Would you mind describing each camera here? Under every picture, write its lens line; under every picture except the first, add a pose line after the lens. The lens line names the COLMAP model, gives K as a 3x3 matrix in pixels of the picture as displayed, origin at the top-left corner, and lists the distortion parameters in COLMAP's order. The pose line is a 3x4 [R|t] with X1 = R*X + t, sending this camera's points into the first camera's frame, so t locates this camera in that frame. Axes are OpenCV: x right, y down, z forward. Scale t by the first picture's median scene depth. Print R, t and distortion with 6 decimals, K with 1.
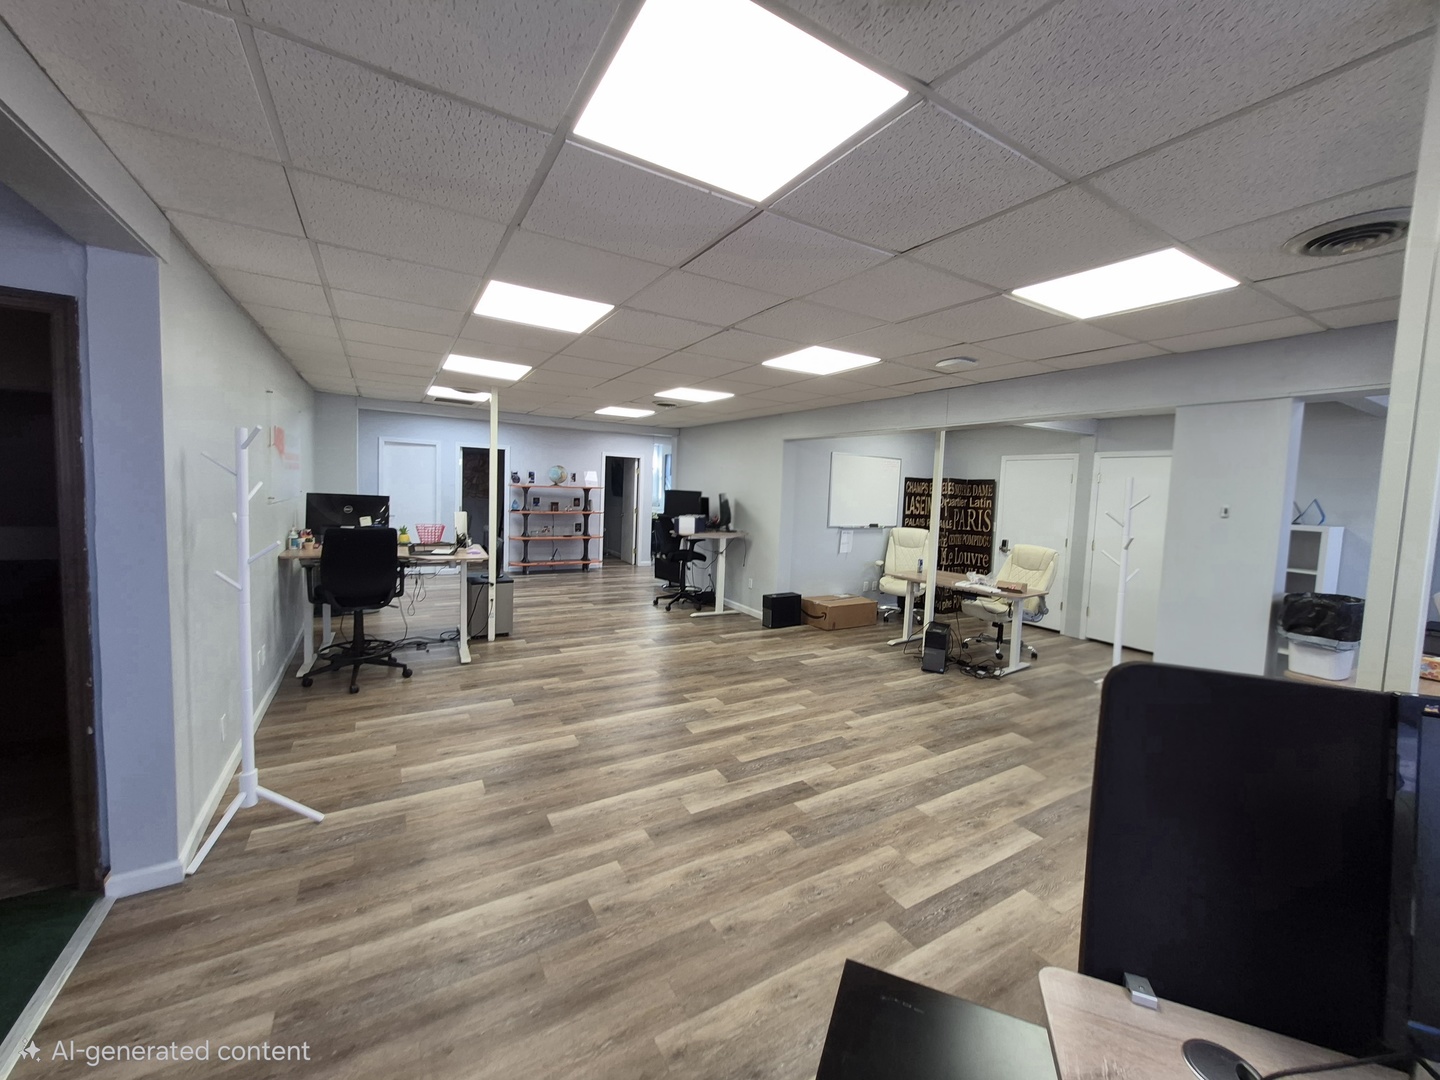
lens RADIAL K [[563.0, 0, 719.4], [0, 563.0, 532.7], [0, 0, 1]] dist [0.000461, 0.000664]
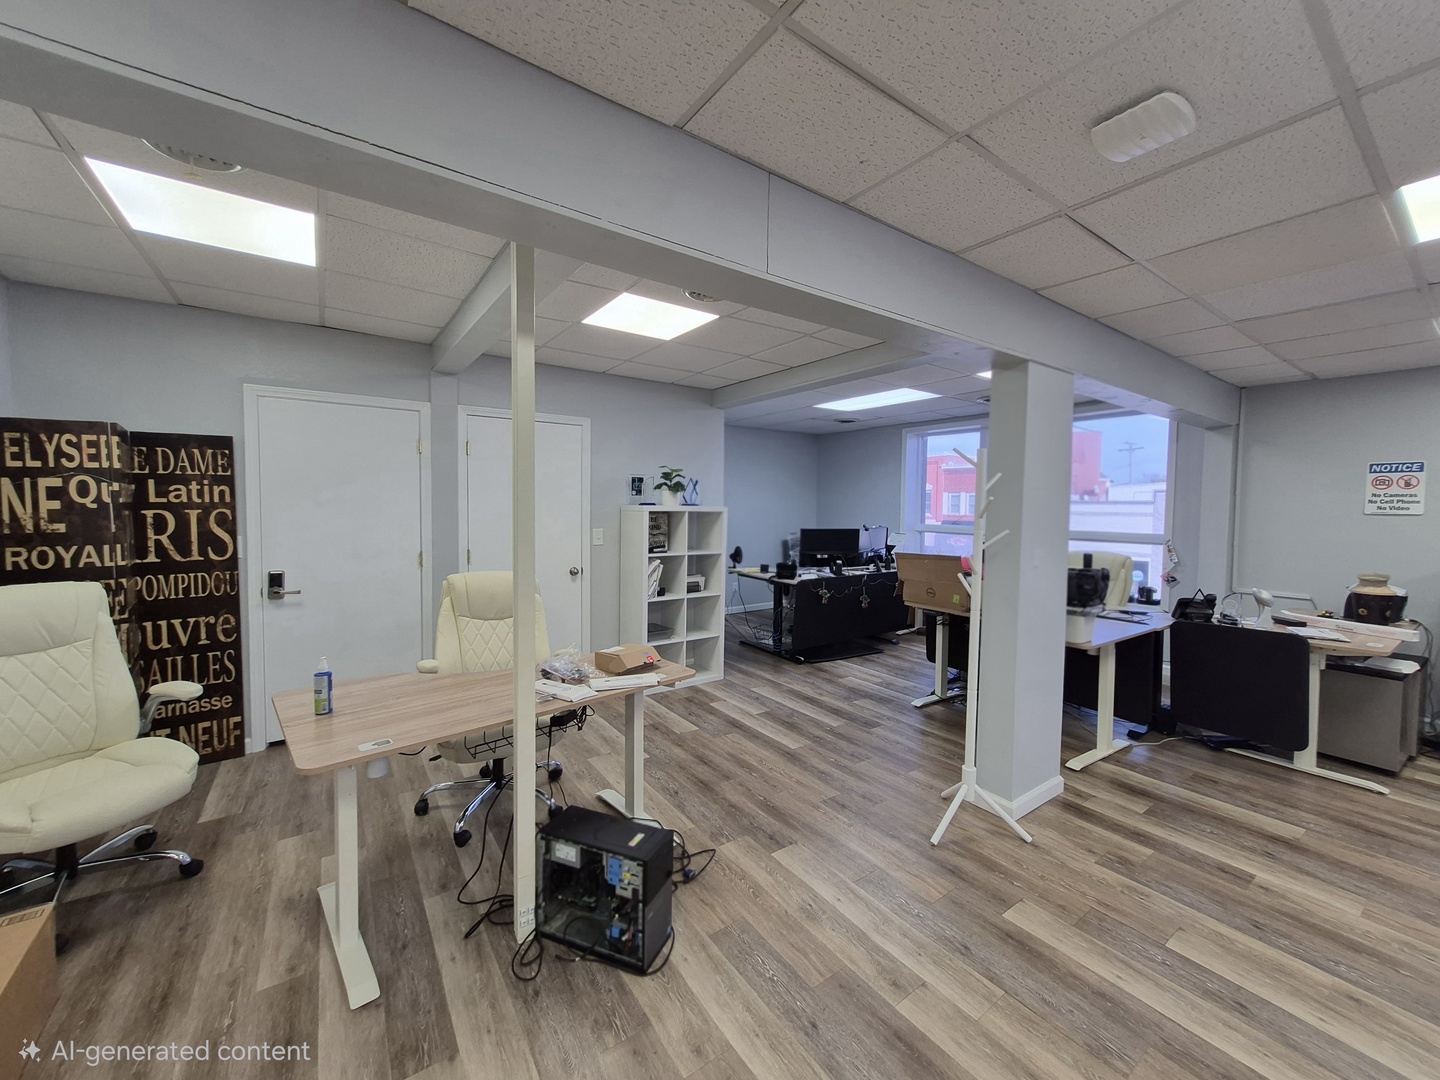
lens RADIAL K [[563.0, 0, 726.5], [0, 563.0, 539.0], [0, 0, 1]] dist [0.000461, 0.000664]
pose [[-0.089954, -0.098000, 0.991113, 0.025108], [0.062938, 0.992599, 0.103859, -0.037496], [-0.993955, 0.071721, -0.083120, 0.657310]]
